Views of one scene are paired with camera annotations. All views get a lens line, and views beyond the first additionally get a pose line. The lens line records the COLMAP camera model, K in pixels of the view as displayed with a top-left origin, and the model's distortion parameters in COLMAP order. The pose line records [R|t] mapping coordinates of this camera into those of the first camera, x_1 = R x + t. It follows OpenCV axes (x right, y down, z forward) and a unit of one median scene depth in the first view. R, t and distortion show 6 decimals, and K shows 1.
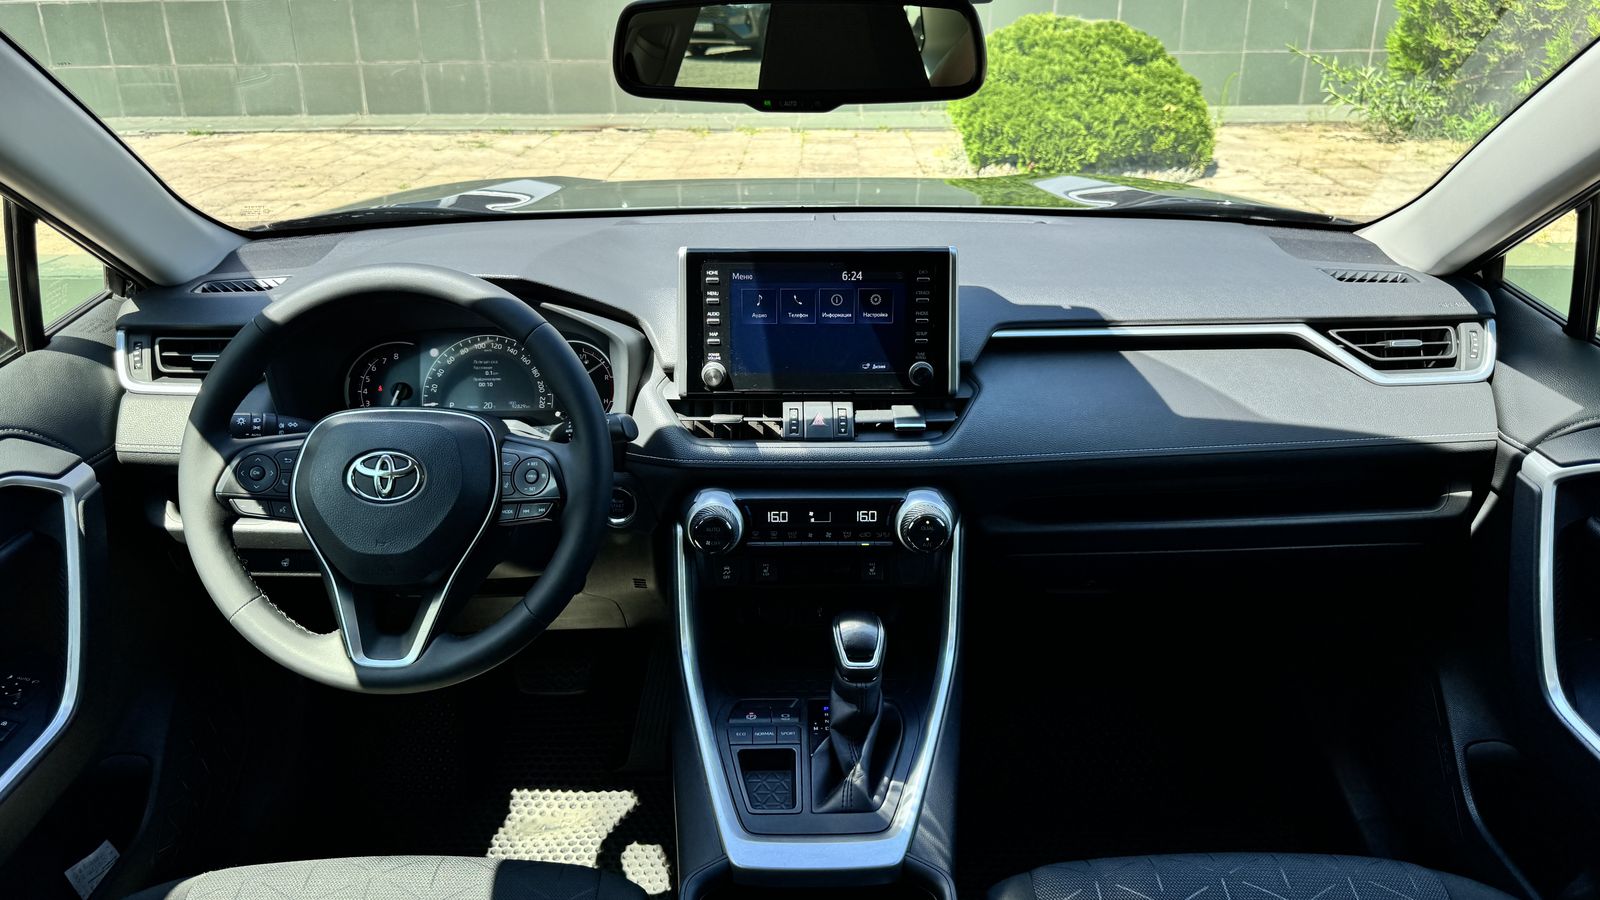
lens RADIAL K [[1158.0, 0, 800.0], [0, 1158.0, 407.8], [0, 0, 1]] dist [0.068576, -0.132440]
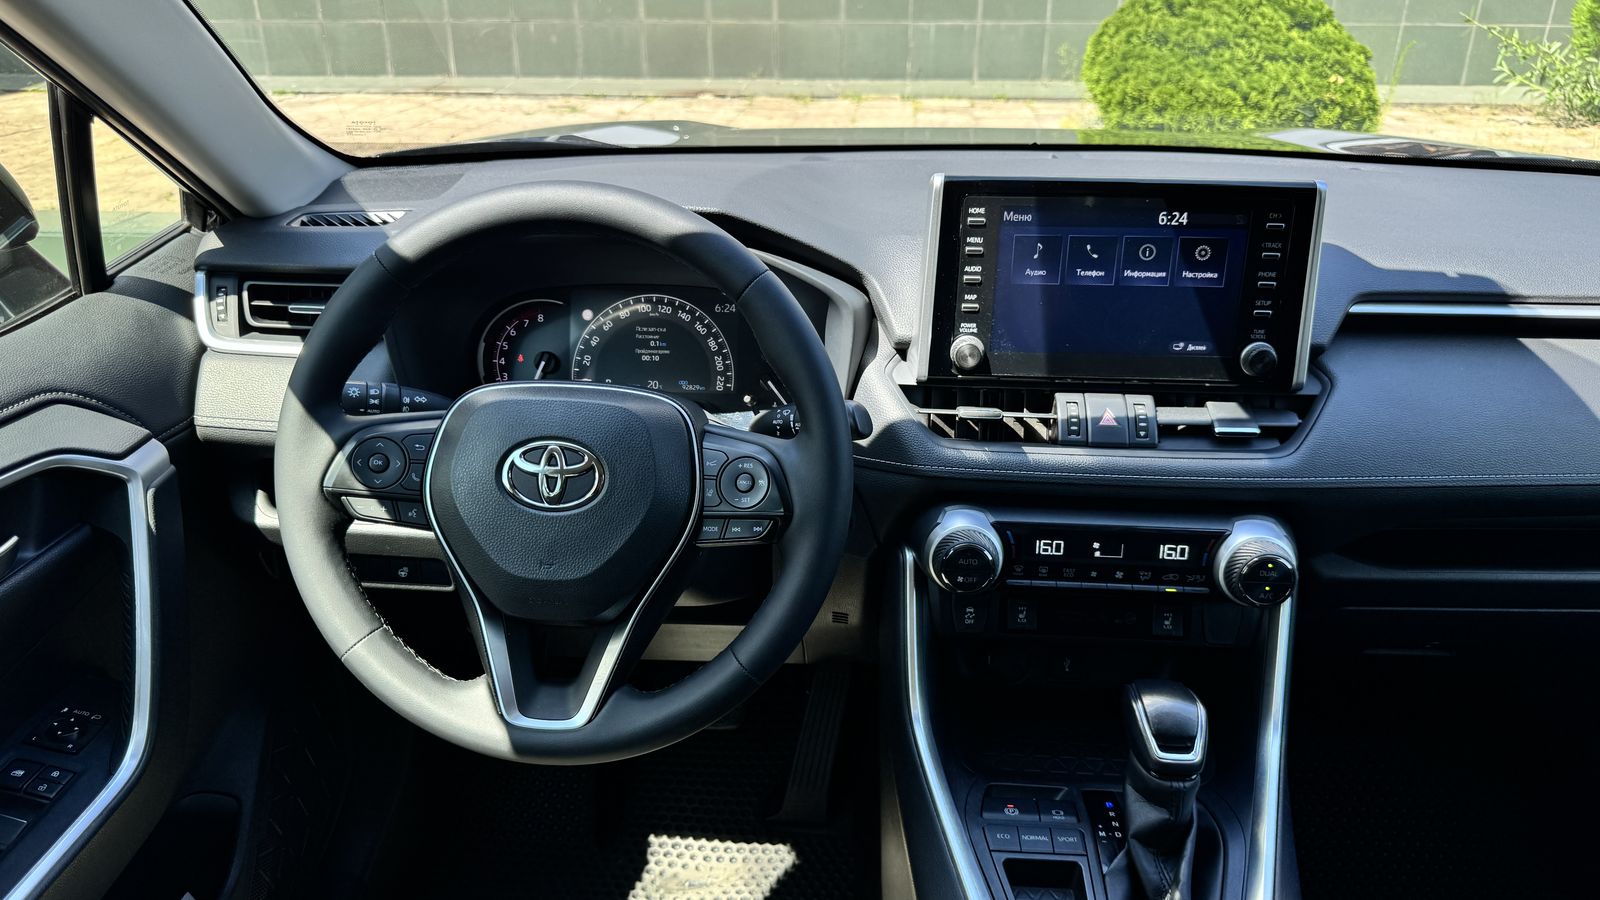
lens RADIAL K [[1190.0, 0, 801.9], [0, 1190.0, 508.9], [0, 0, 1]] dist [0.036756, -0.080560]
pose [[0.997038, 0.041490, -0.064764, -0.123089], [-0.035406, 0.995090, 0.092420, 0.004414], [0.068280, -0.089854, 0.993612, 0.220760]]
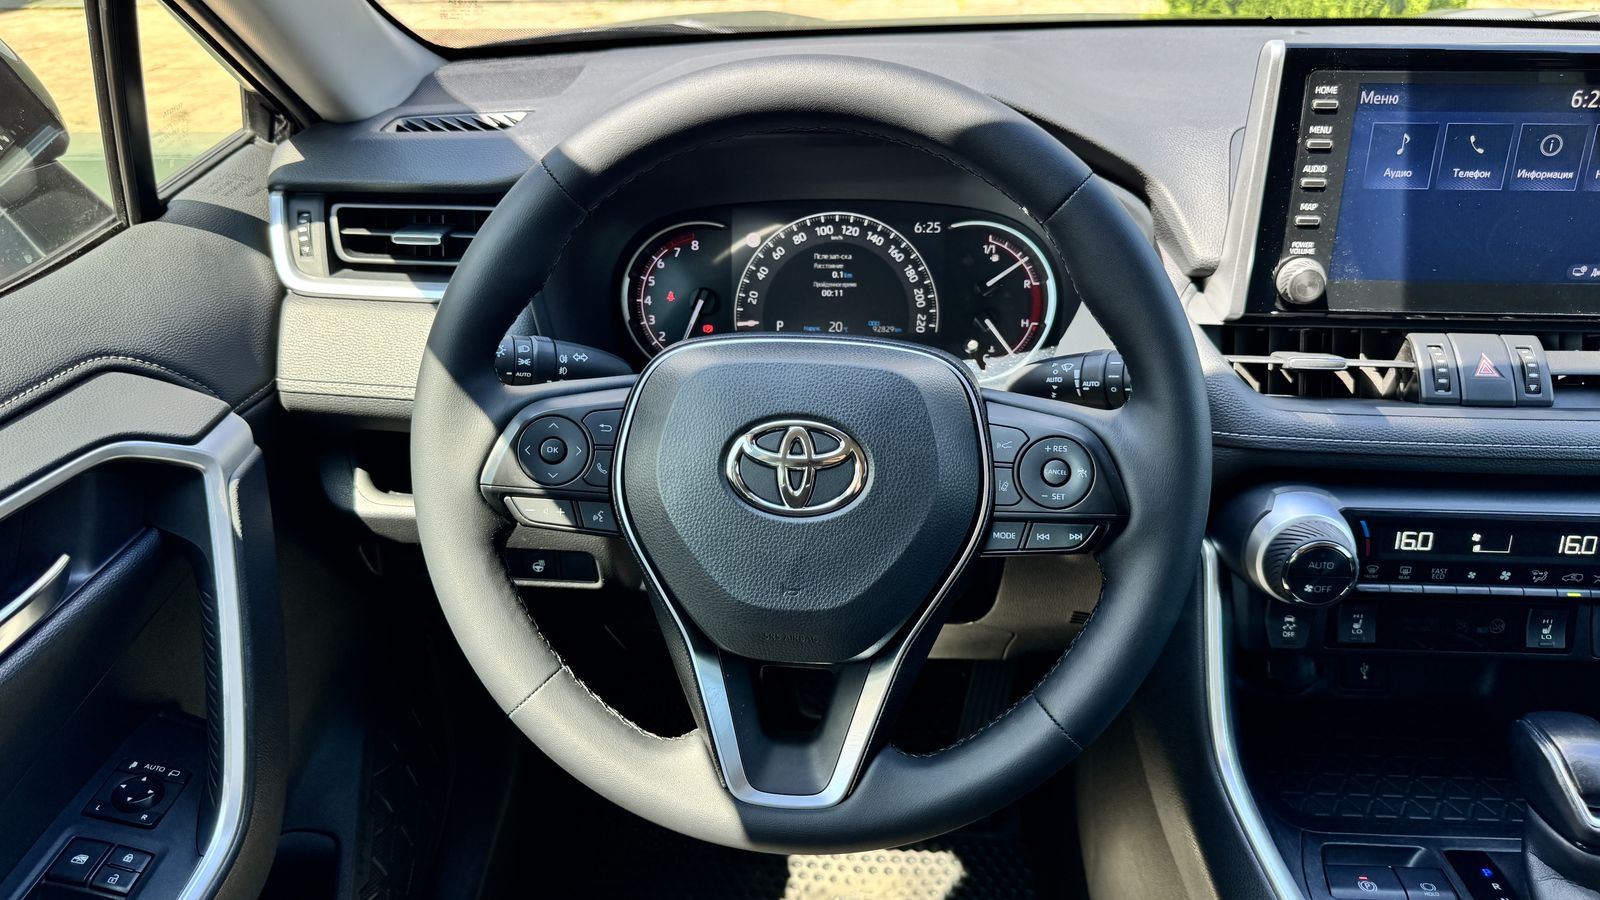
lens RADIAL K [[1207.9, 0, 805.4], [0, 1207.9, 489.5], [0, 0, 1]] dist [0.041729, -0.091698]
pose [[0.996411, 0.031259, -0.078663, -0.254705], [-0.019773, 0.989559, 0.142765, -0.008037], [0.082304, -0.140698, 0.986626, 0.378946]]
